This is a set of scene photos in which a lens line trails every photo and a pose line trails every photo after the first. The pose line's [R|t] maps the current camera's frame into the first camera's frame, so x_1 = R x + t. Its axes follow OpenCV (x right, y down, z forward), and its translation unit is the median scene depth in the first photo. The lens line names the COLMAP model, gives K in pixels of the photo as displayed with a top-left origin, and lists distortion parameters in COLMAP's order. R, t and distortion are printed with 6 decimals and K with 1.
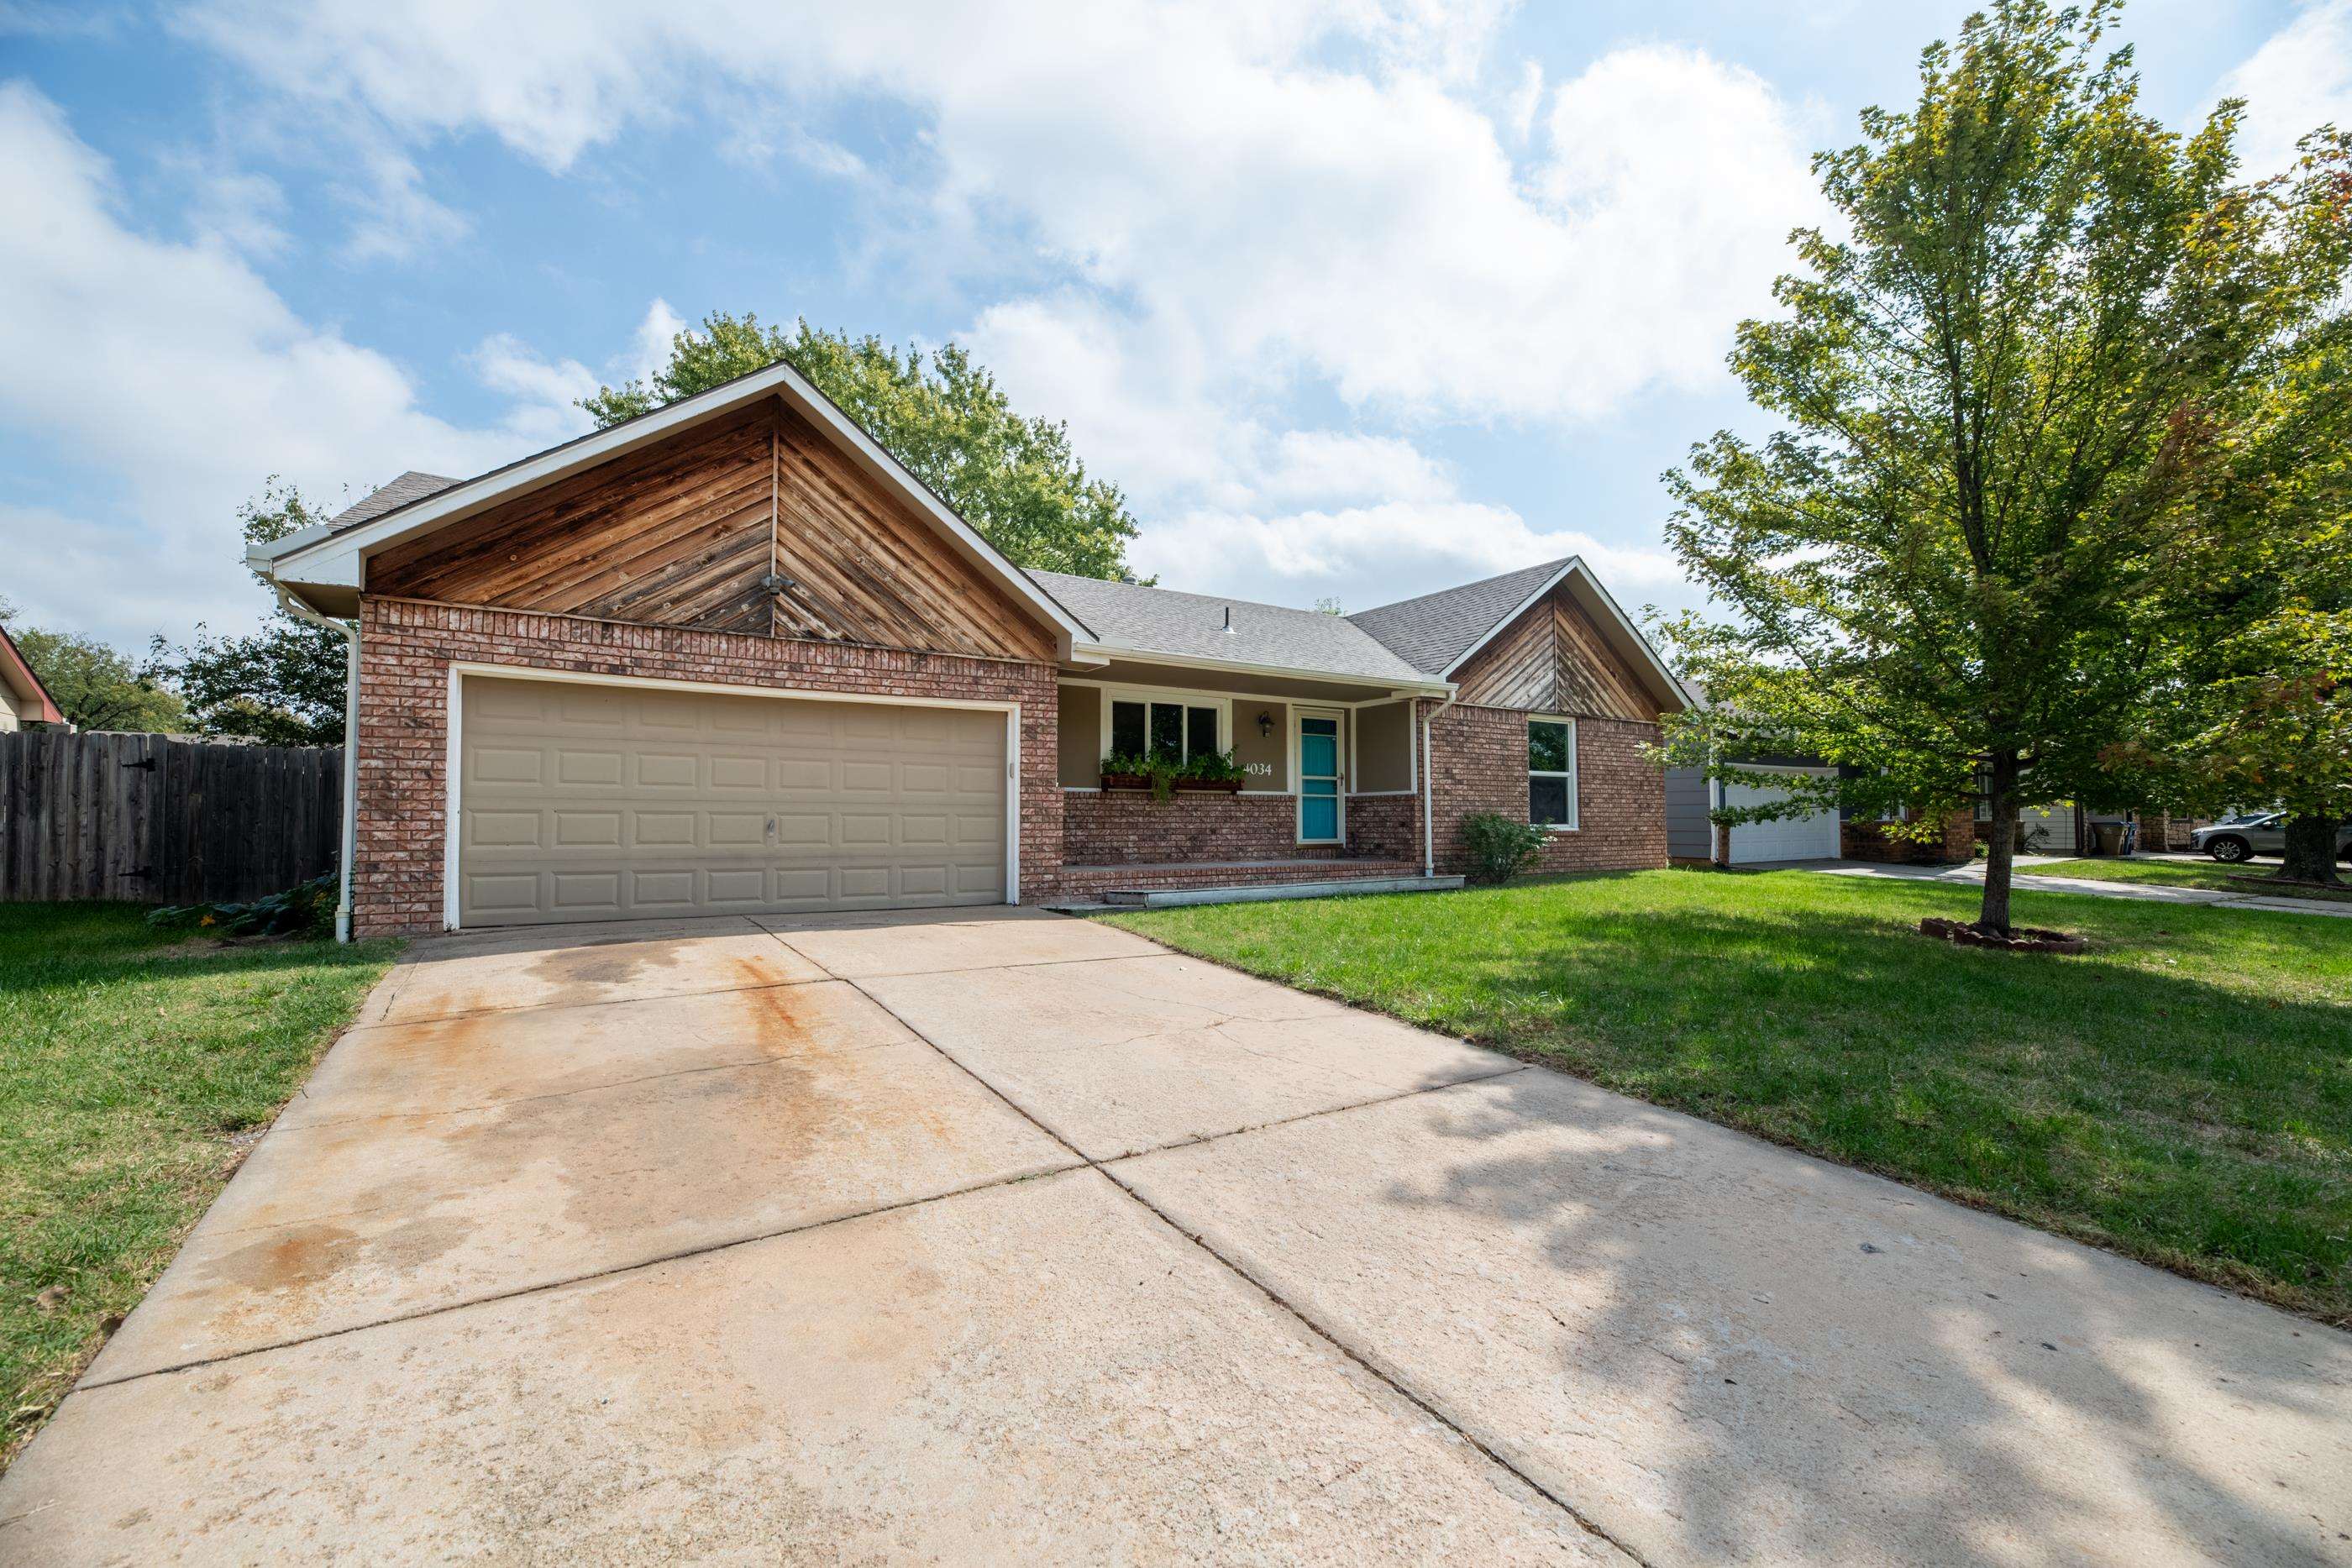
lens RADIAL K [[969.9, 0, 1181.1], [0, 969.9, 786.3], [0, 0, 1]] dist [-0.001587, -0.001989]
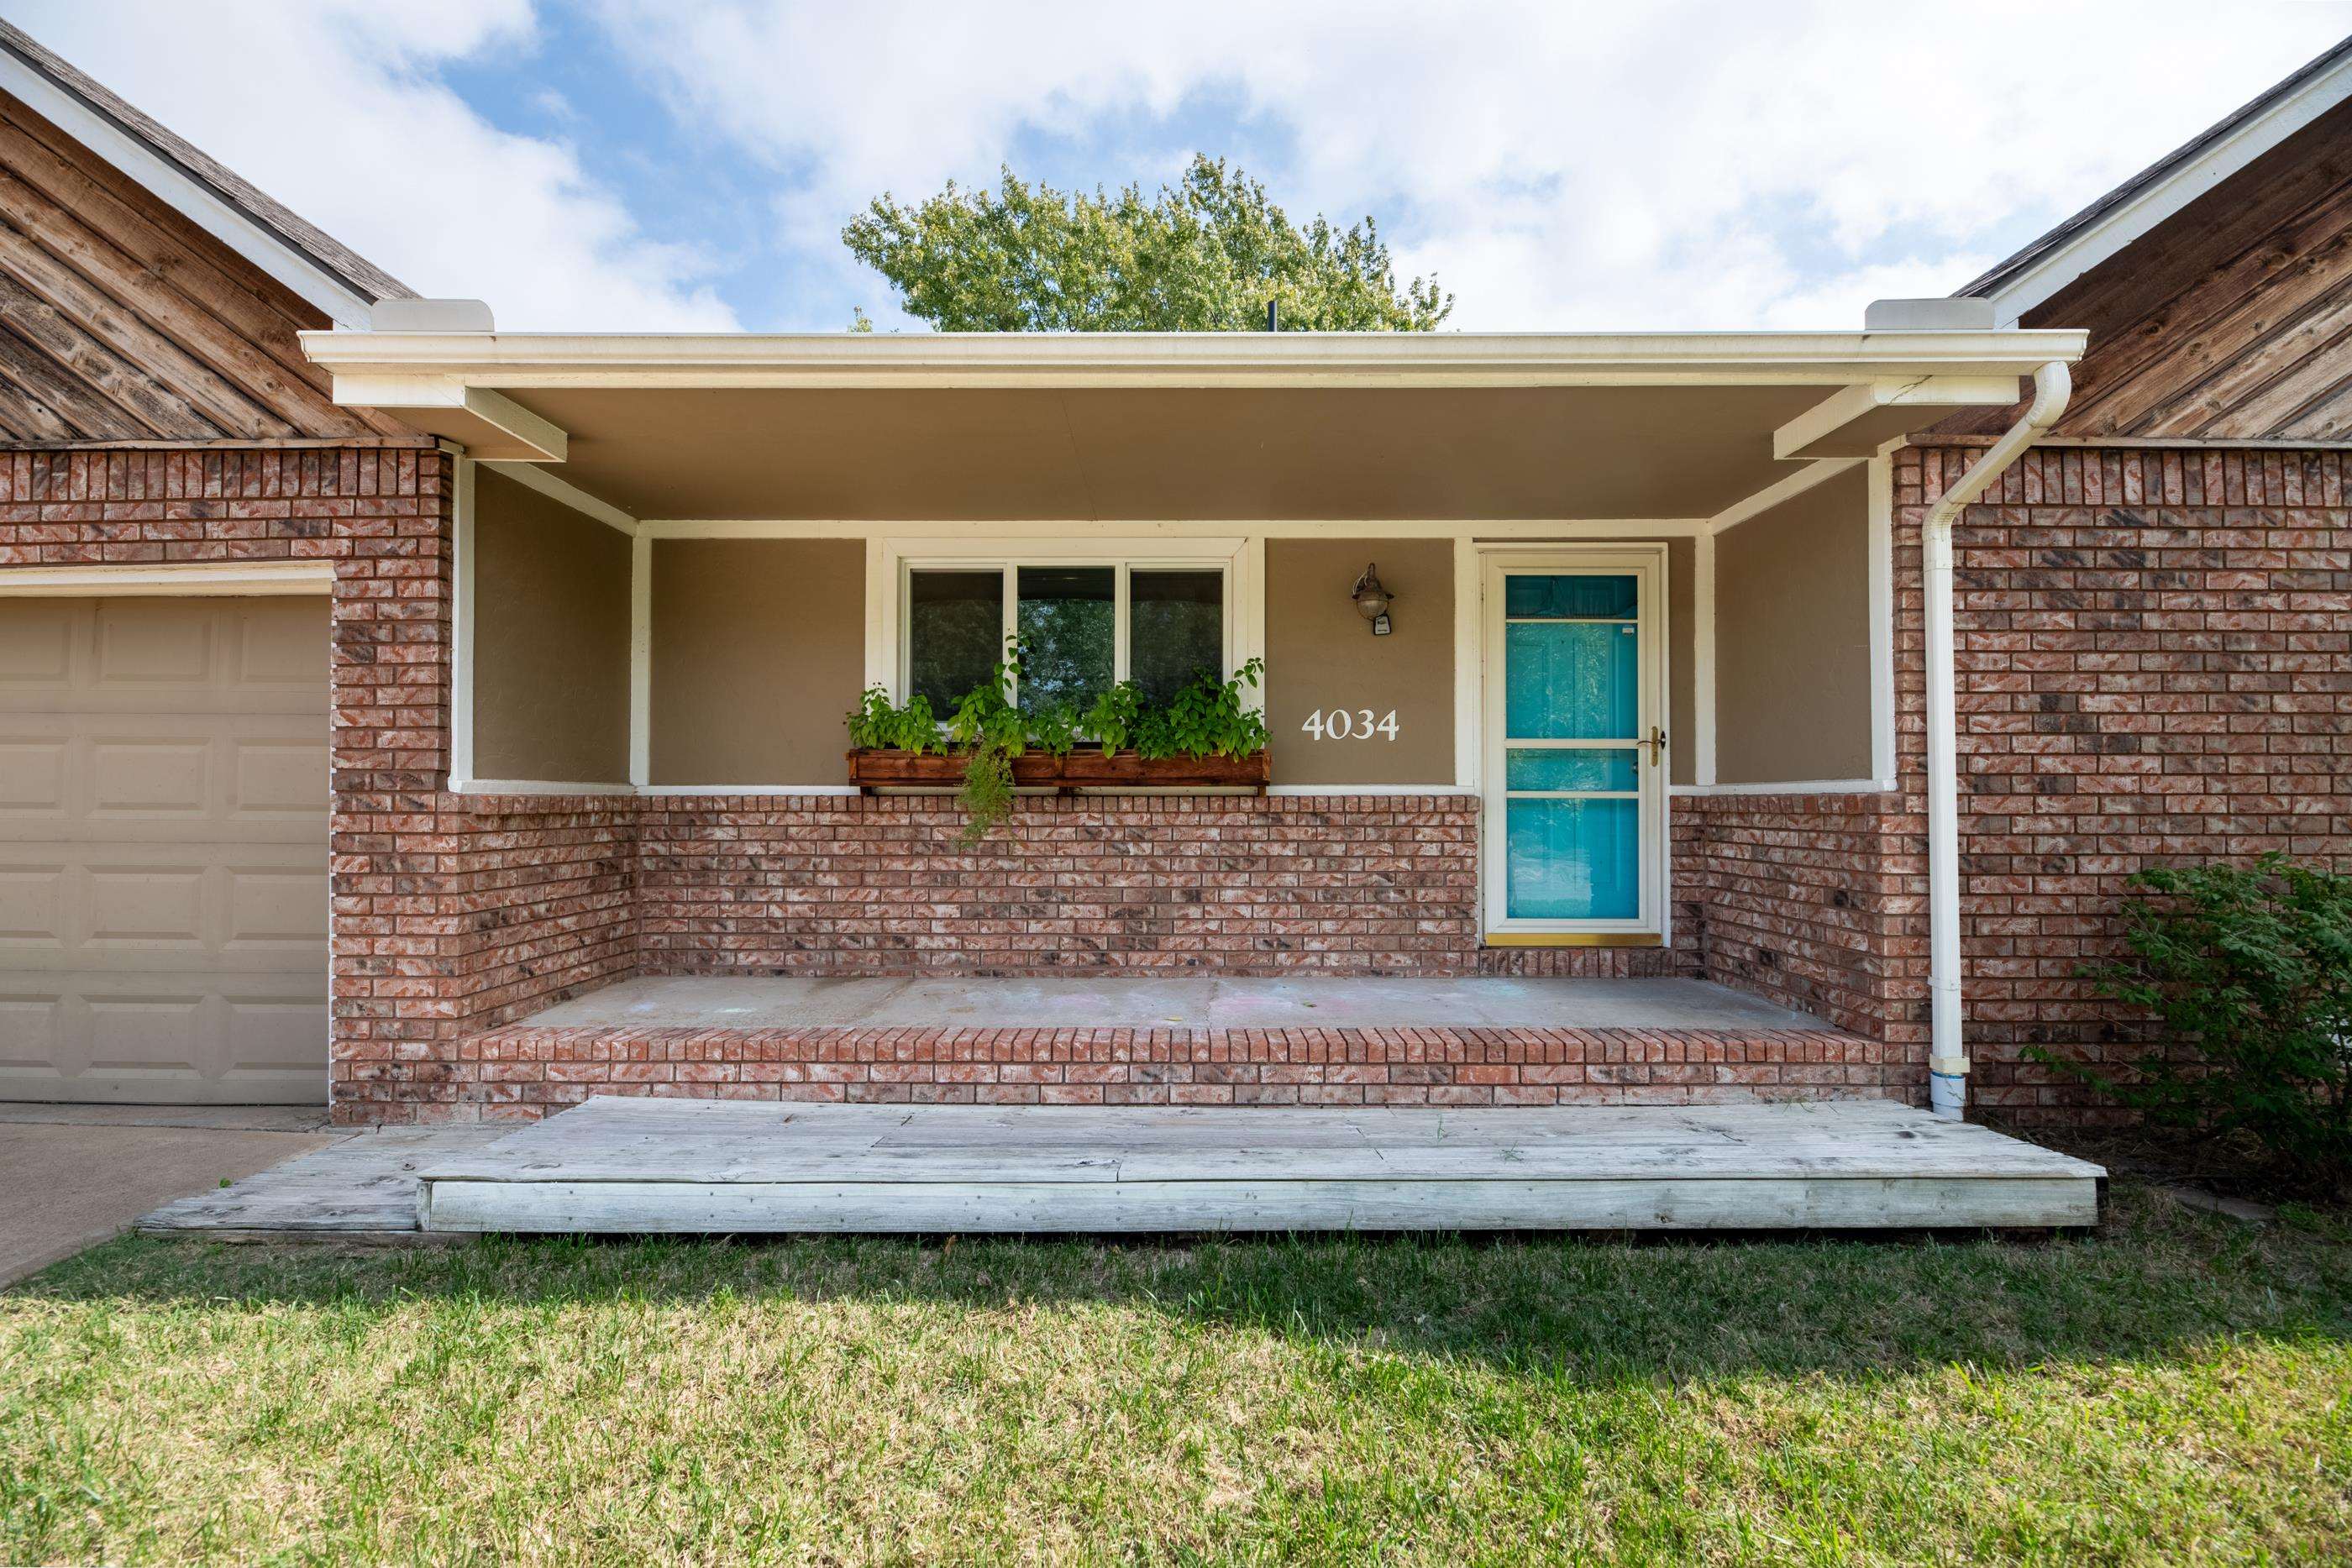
lens RADIAL K [[969.9, 0, 1160.6], [0, 969.9, 788.6], [0, 0, 1]] dist [-0.001587, -0.001989]
pose [[0.837575, -0.003850, -0.546309, 0.295554], [0.018682, 0.999592, 0.021598, -0.004012], [0.546003, -0.028296, 0.837305, 0.888024]]
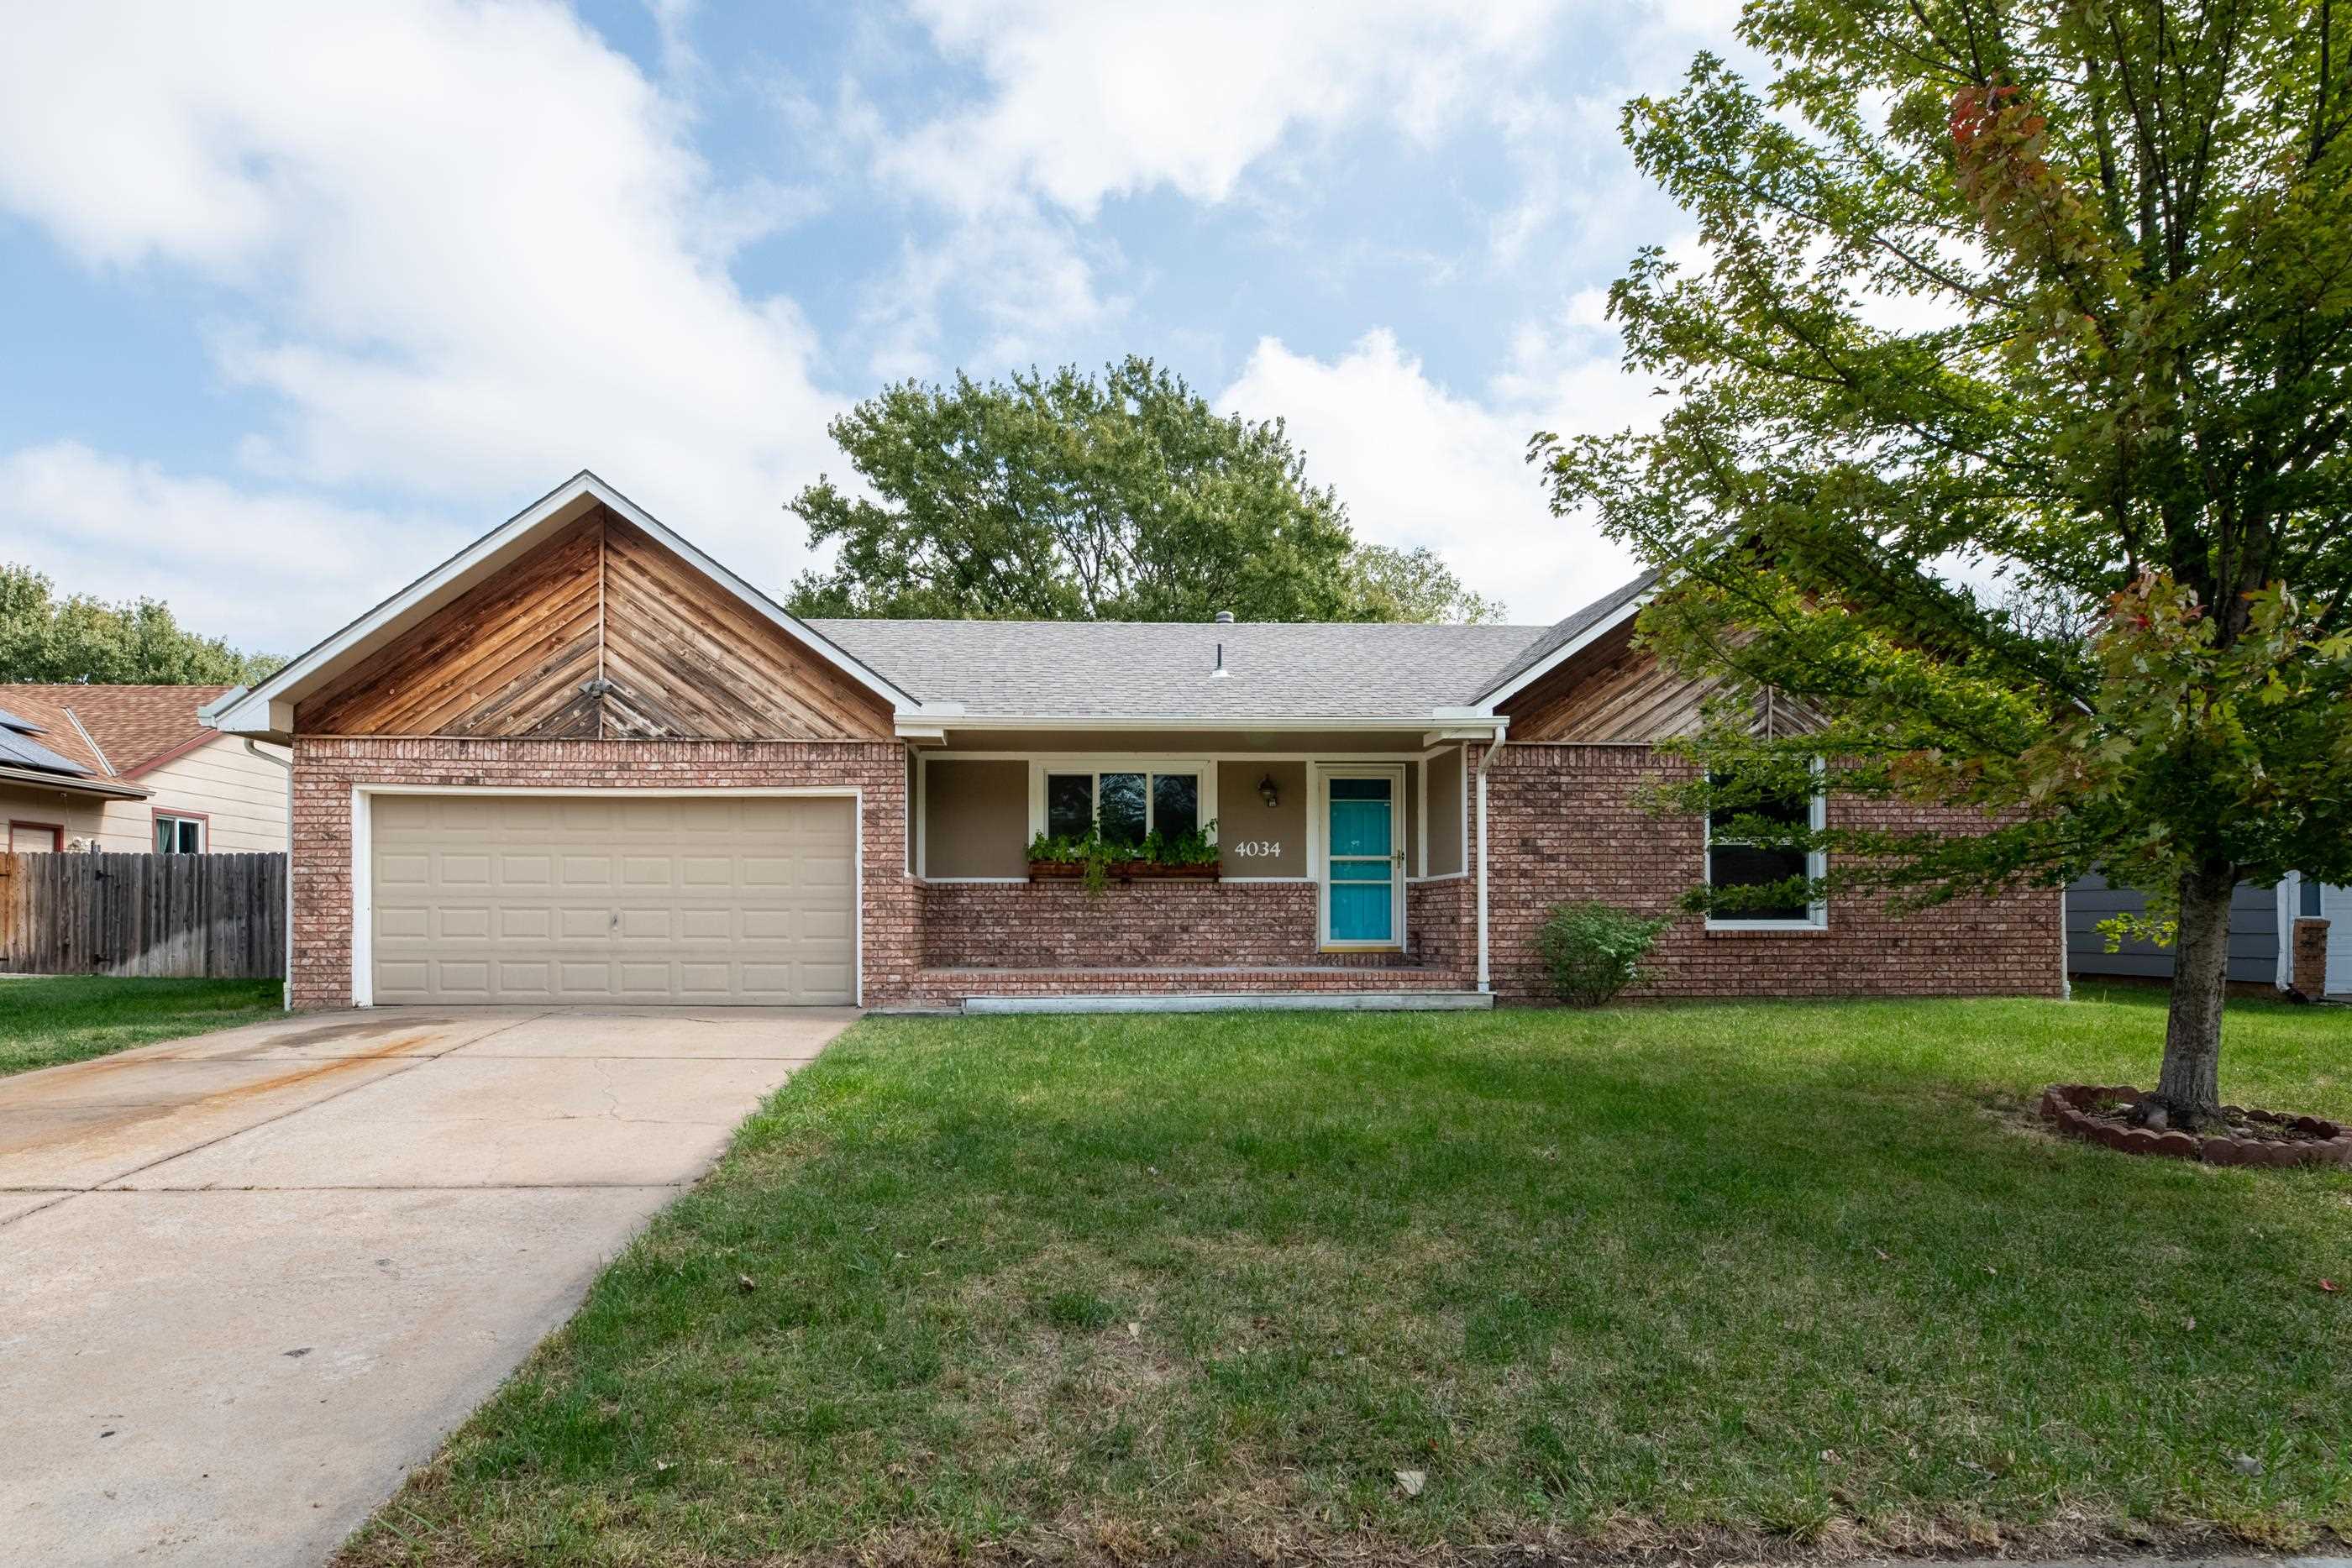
lens RADIAL K [[1190.5, 0, 1059.0], [0, 1190.5, 917.7], [0, 0, 1]] dist [-0.000440, -0.000527]
pose [[0.857595, -0.003814, -0.514312, 0.585857], [0.019640, 0.999486, 0.025336, 0.013259], [0.513951, -0.031829, 0.857229, 0.135197]]
